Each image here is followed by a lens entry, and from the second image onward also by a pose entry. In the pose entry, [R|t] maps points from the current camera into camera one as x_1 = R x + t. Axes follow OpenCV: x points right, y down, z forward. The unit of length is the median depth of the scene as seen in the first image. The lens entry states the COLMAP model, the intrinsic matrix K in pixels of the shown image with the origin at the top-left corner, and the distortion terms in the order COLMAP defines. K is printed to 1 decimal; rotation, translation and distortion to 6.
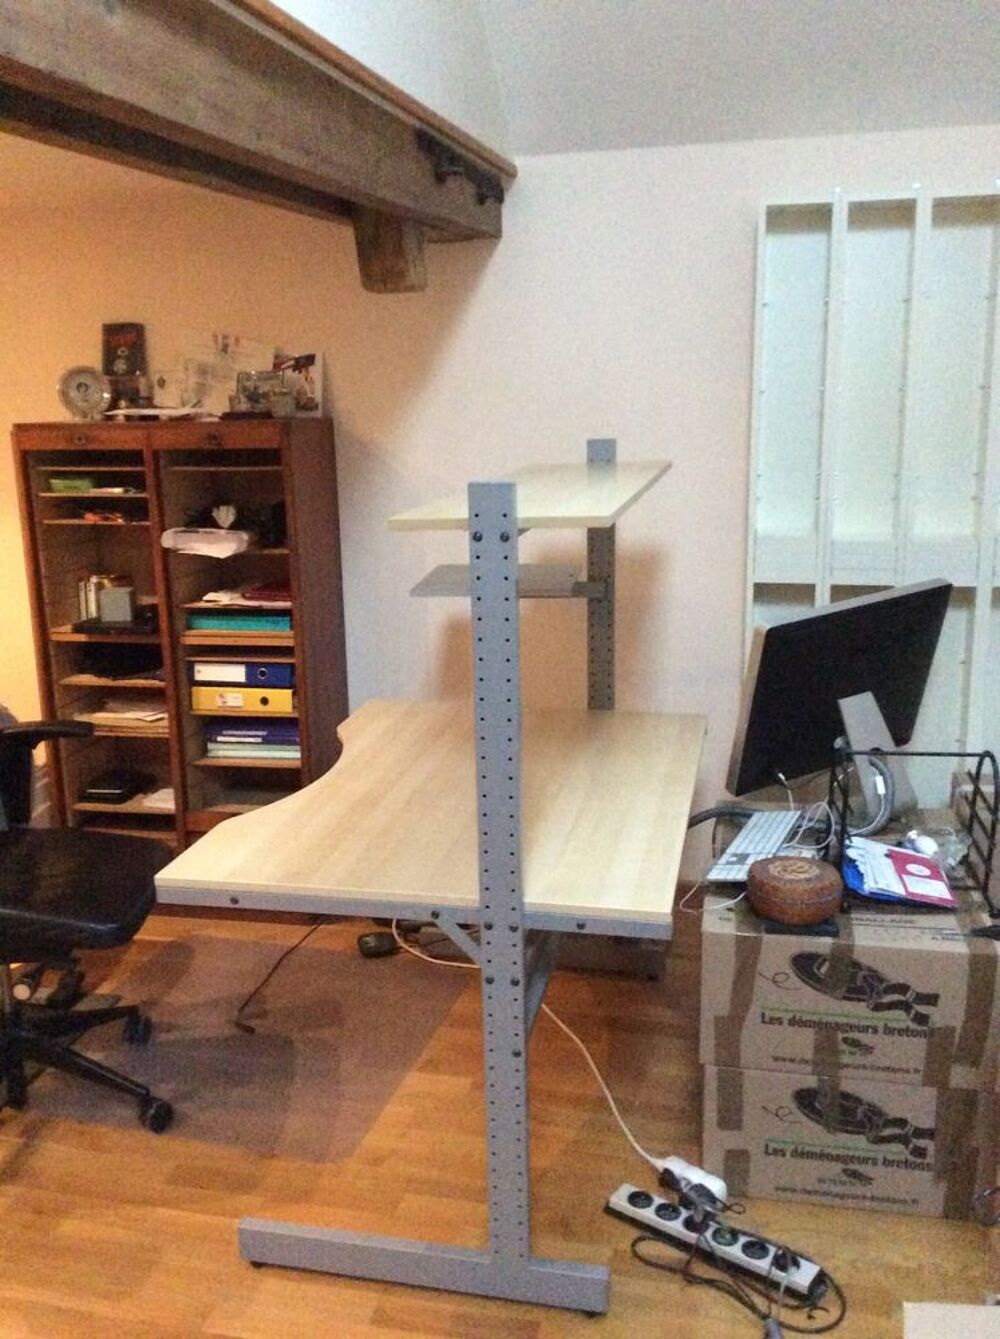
lens RADIAL K [[1244.8, 0, 500.0], [0, 1244.8, 669.5], [0, 0, 1]] dist [0.128326, -0.273726]
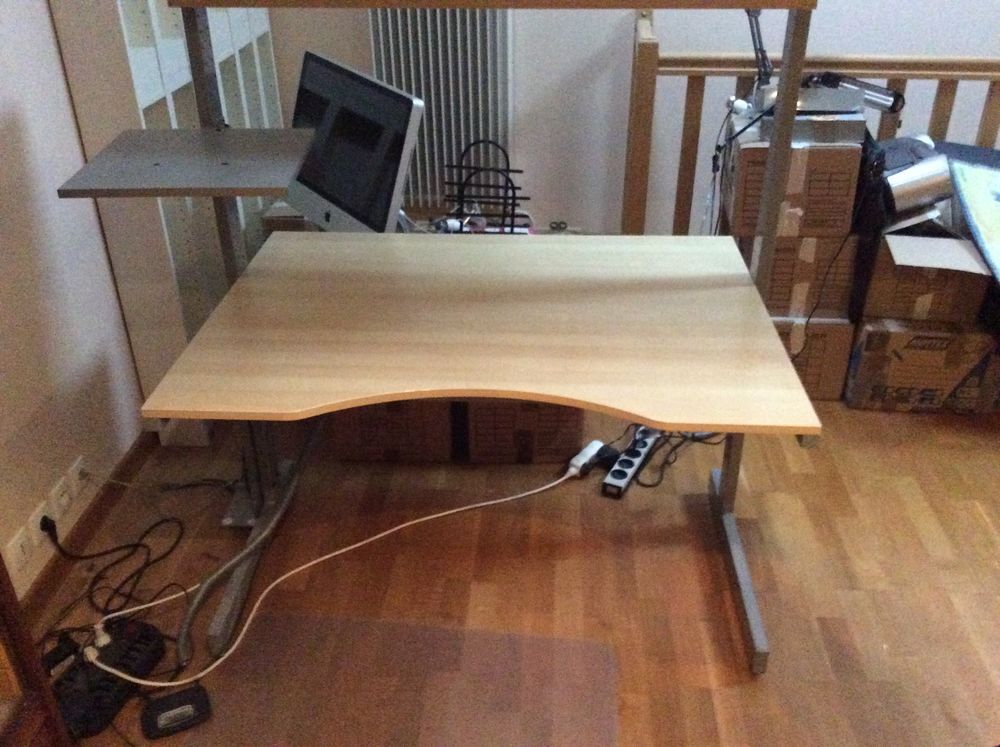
lens RADIAL K [[929.6, 0, 500.0], [0, 929.6, 373.5], [0, 0, 1]] dist [0.128326, -0.273726]
pose [[-0.179742, -0.468256, 0.865118, -0.788147], [0.233980, 0.833851, 0.499945, -0.279322], [-0.955482, 0.292281, -0.040315, 1.166167]]
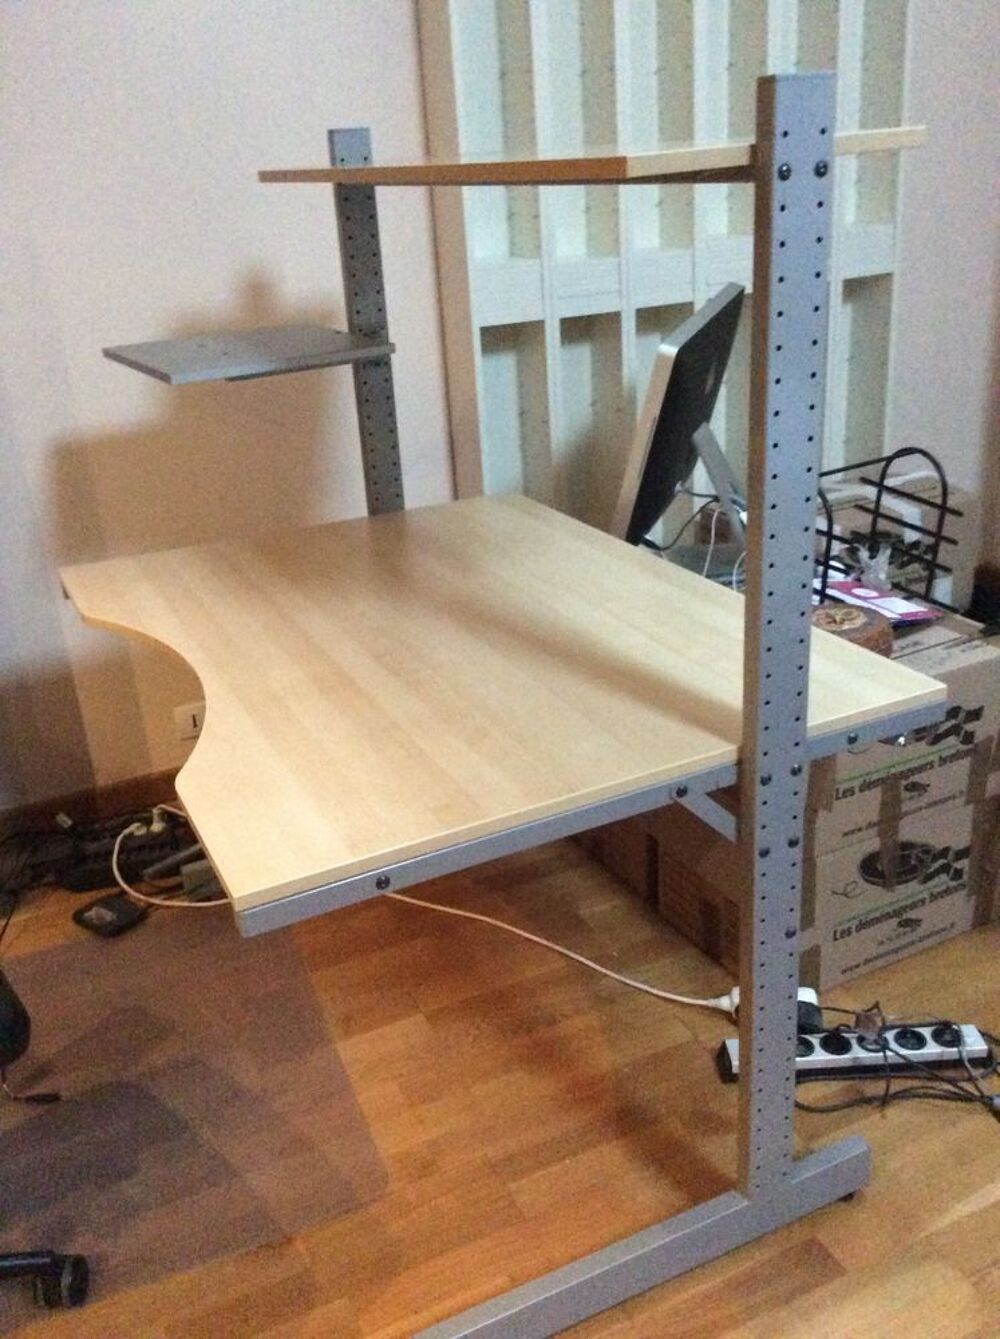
lens RADIAL K [[1244.8, 0, 500.0], [0, 1244.8, 669.5], [0, 0, 1]] dist [0.128326, -0.273726]
pose [[0.776369, -0.266348, 0.571235, -0.438720], [0.186356, 0.962805, 0.195647, -0.016849], [-0.602099, -0.045441, 0.797128, 0.458248]]
